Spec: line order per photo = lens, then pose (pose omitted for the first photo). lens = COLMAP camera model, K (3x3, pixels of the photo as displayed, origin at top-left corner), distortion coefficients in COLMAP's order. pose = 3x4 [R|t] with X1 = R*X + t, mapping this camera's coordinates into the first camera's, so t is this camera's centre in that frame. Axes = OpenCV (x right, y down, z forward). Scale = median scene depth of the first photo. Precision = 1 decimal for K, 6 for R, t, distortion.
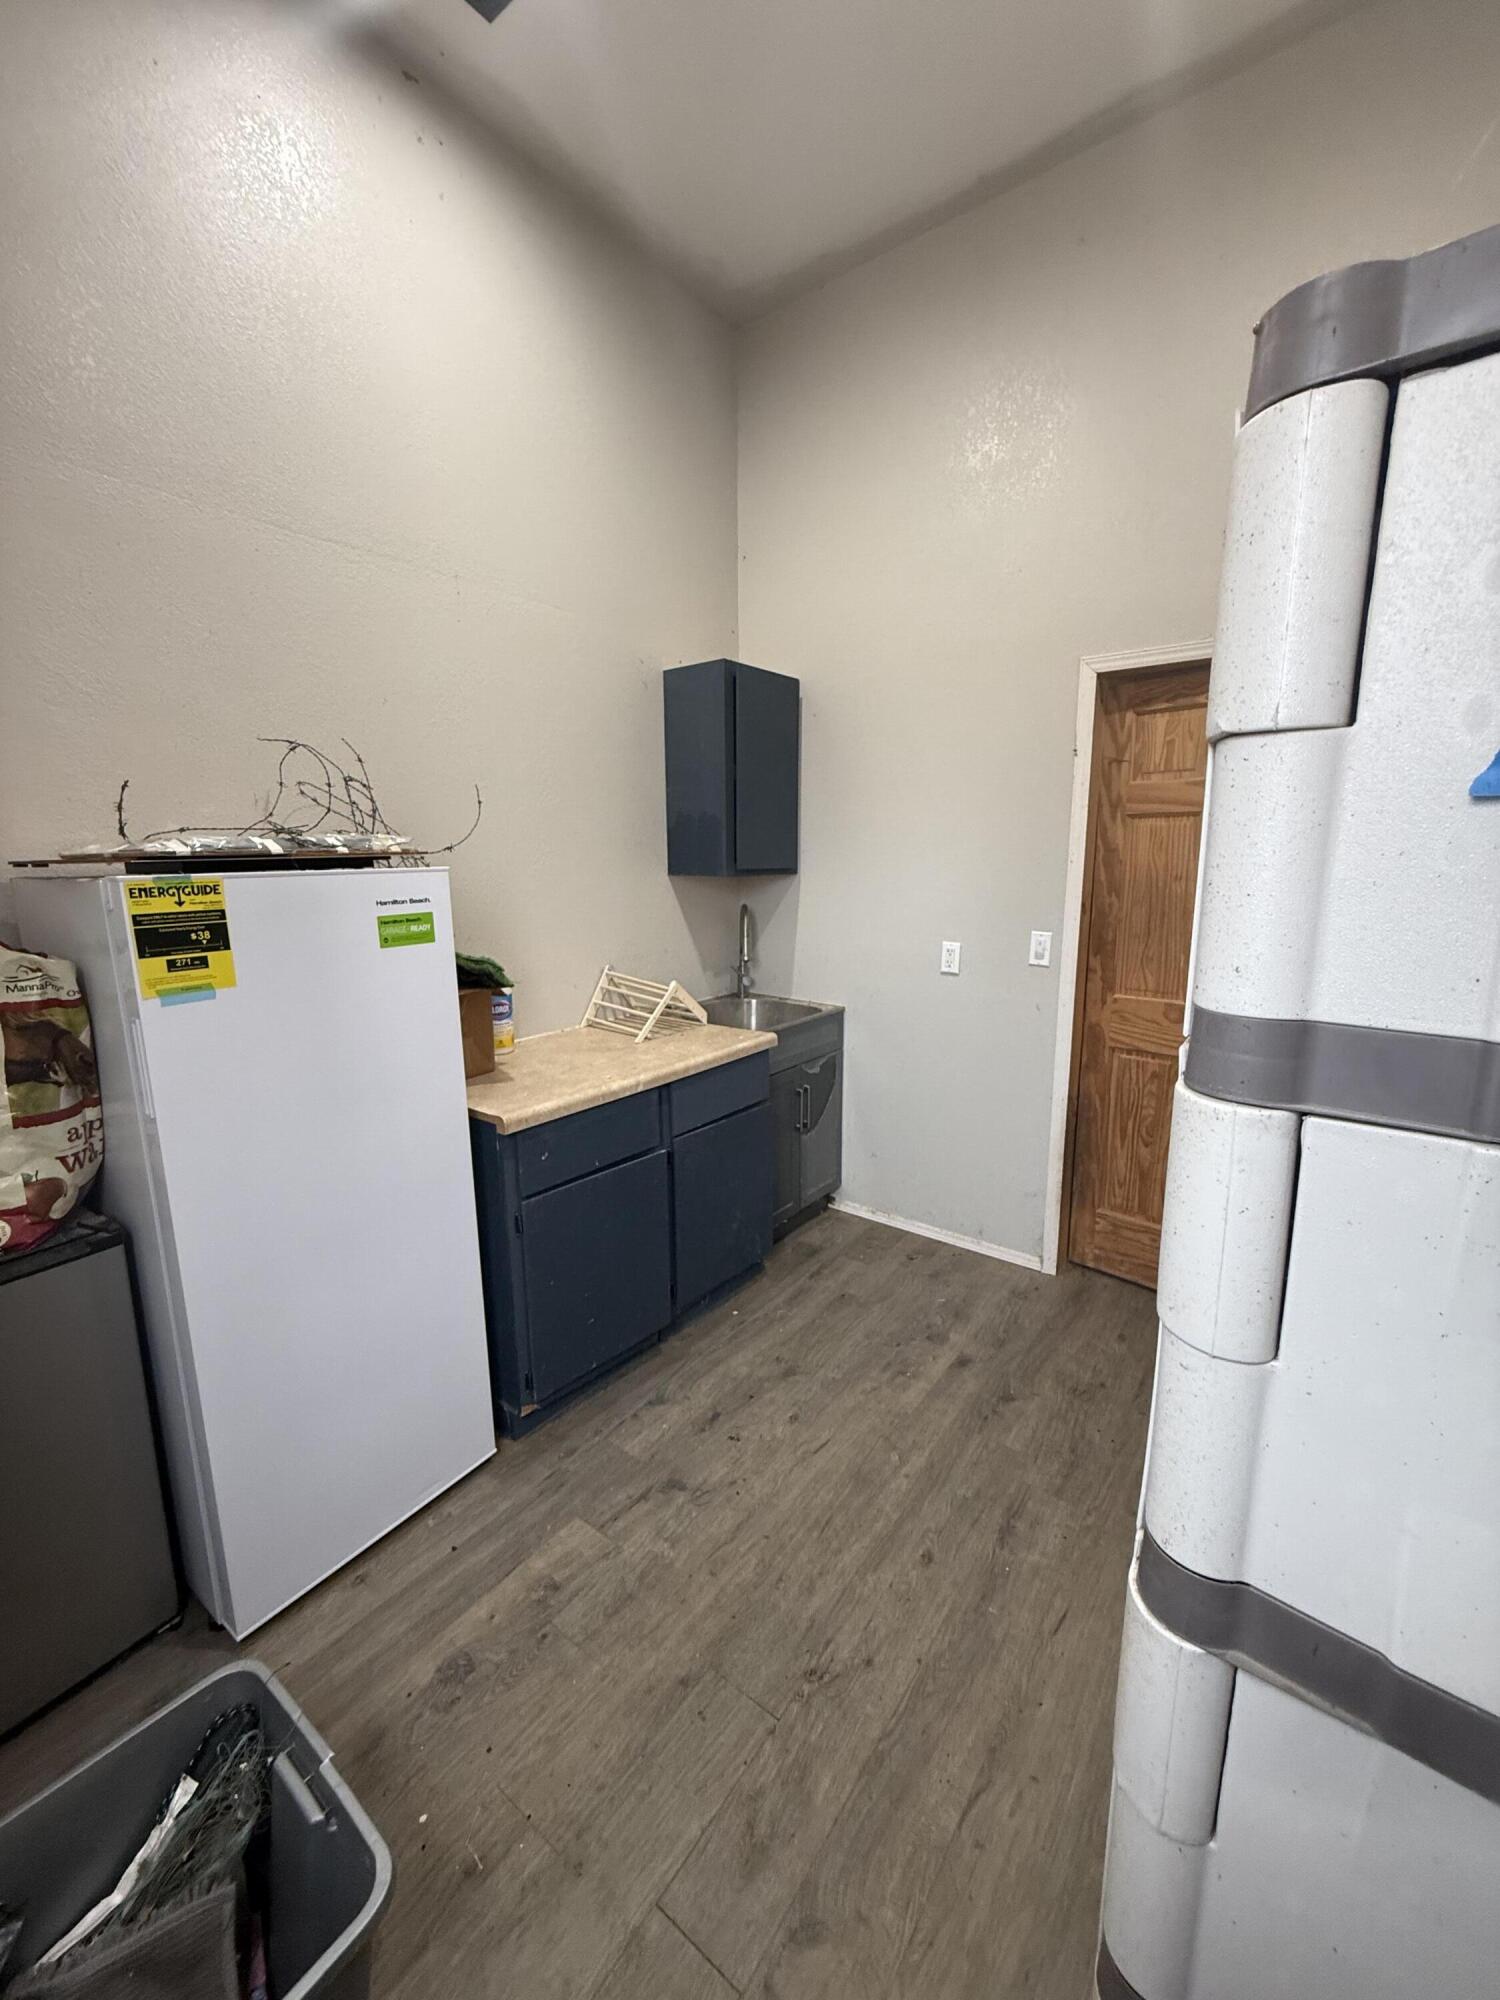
lens RADIAL K [[796.4, 0, 748.0], [0, 796.4, 1002.6], [0, 0, 1]] dist [-0.000750, 0.000044]
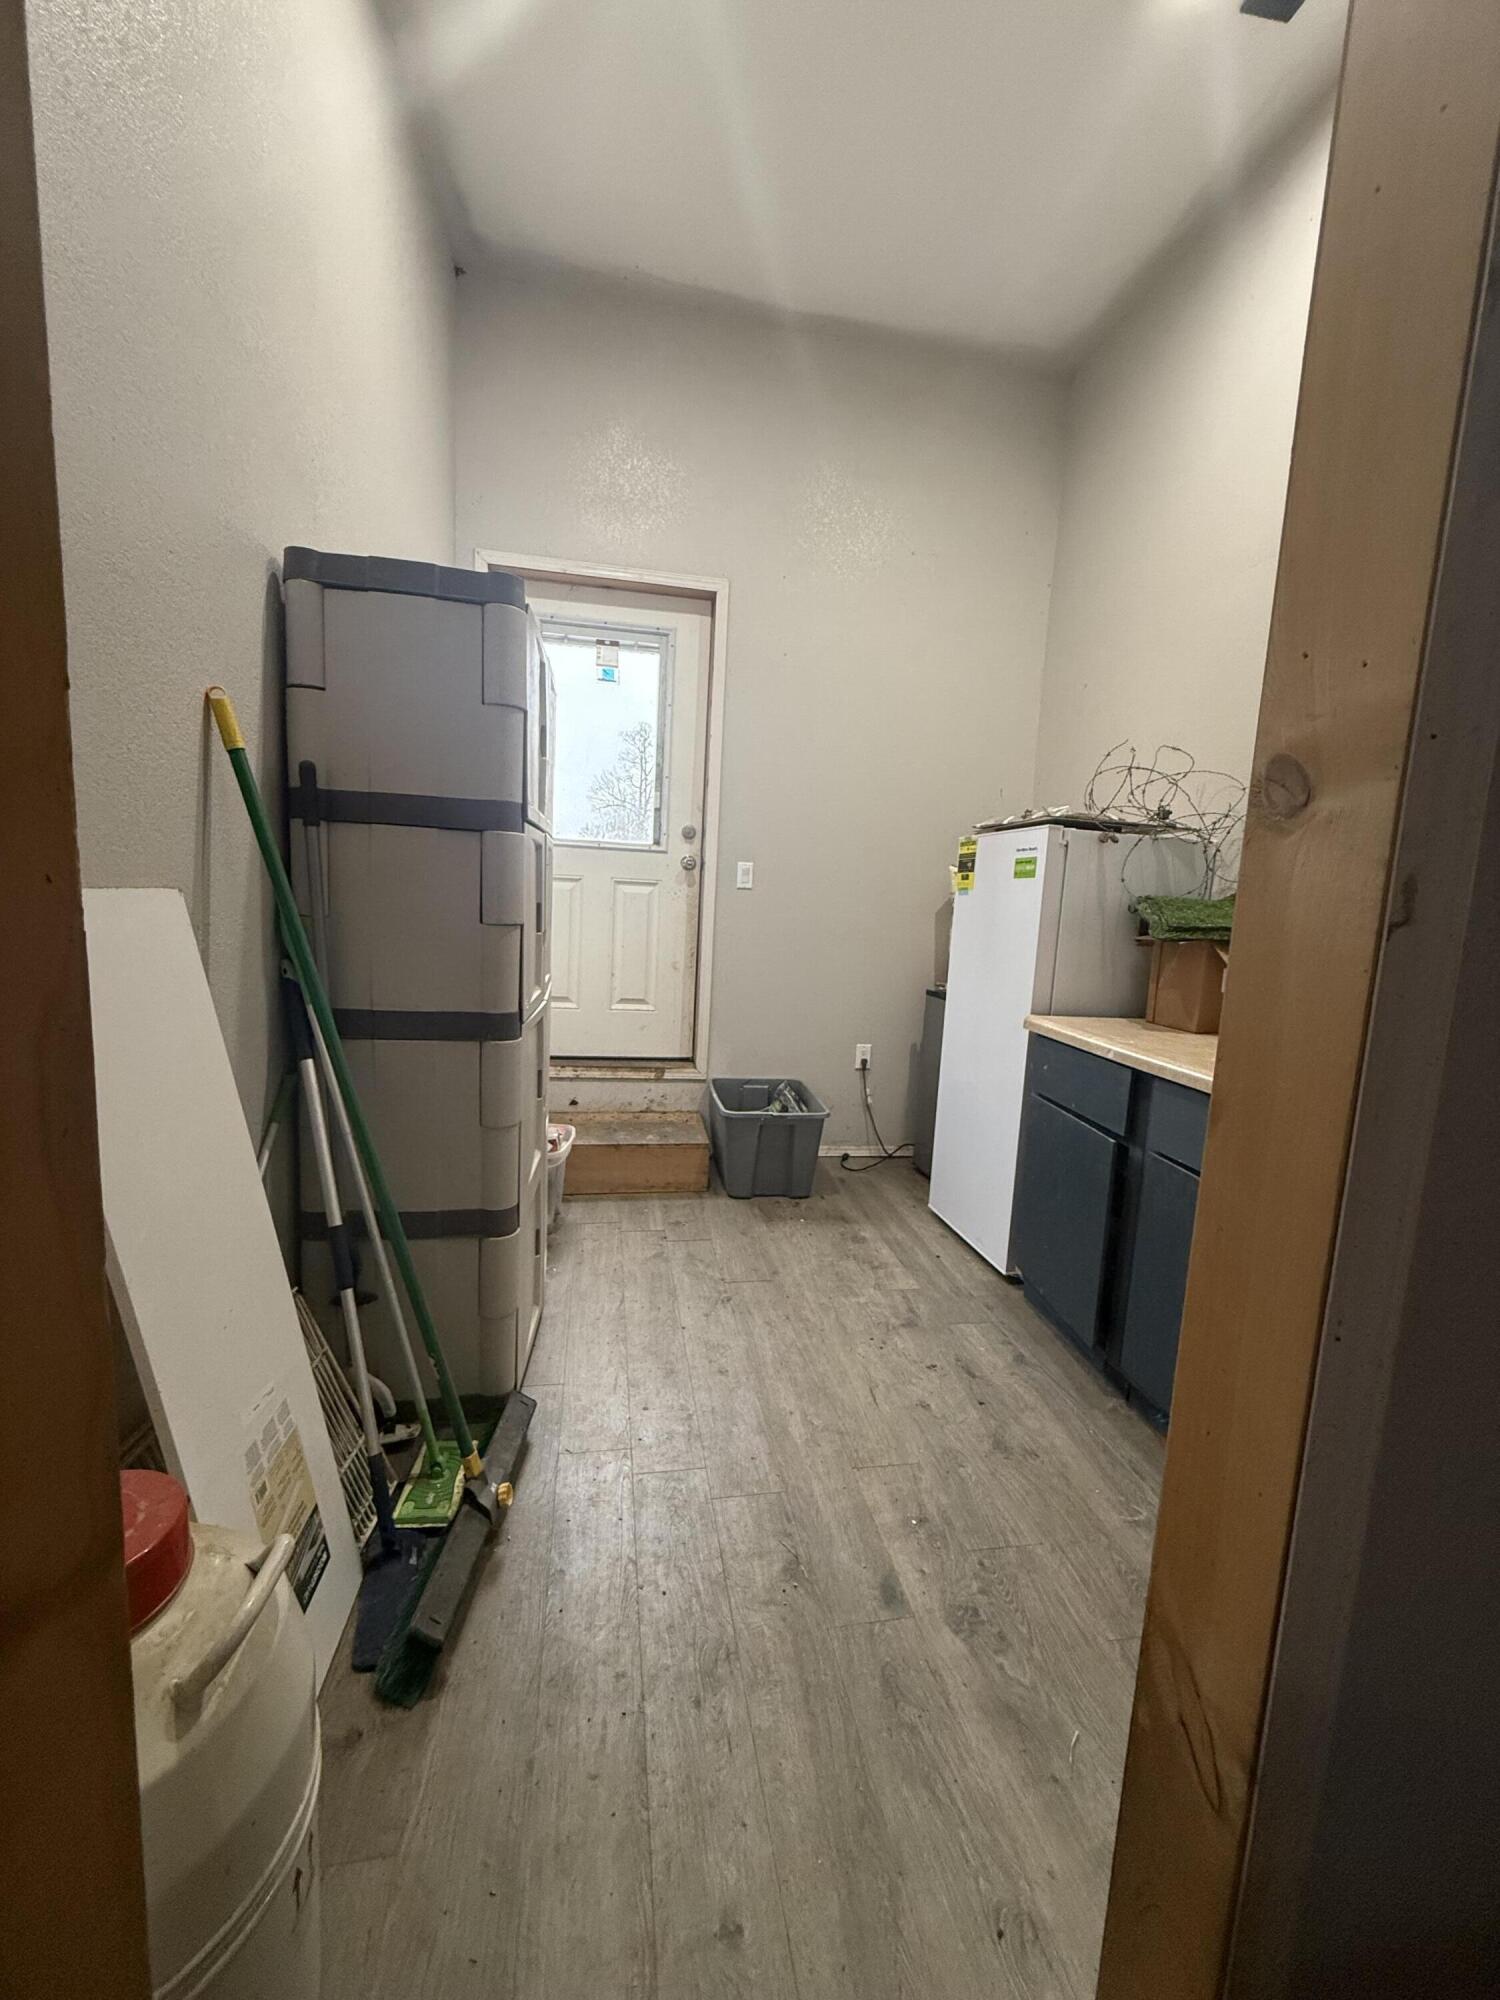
lens RADIAL K [[796.4, 0, 749.0], [0, 796.4, 996.9], [0, 0, 1]] dist [-0.000750, 0.000044]
pose [[-0.679042, 0.070216, -0.730733, 1.035667], [-0.177778, 0.950056, 0.256493, -0.149978], [0.712248, 0.304078, -0.632645, 1.617189]]
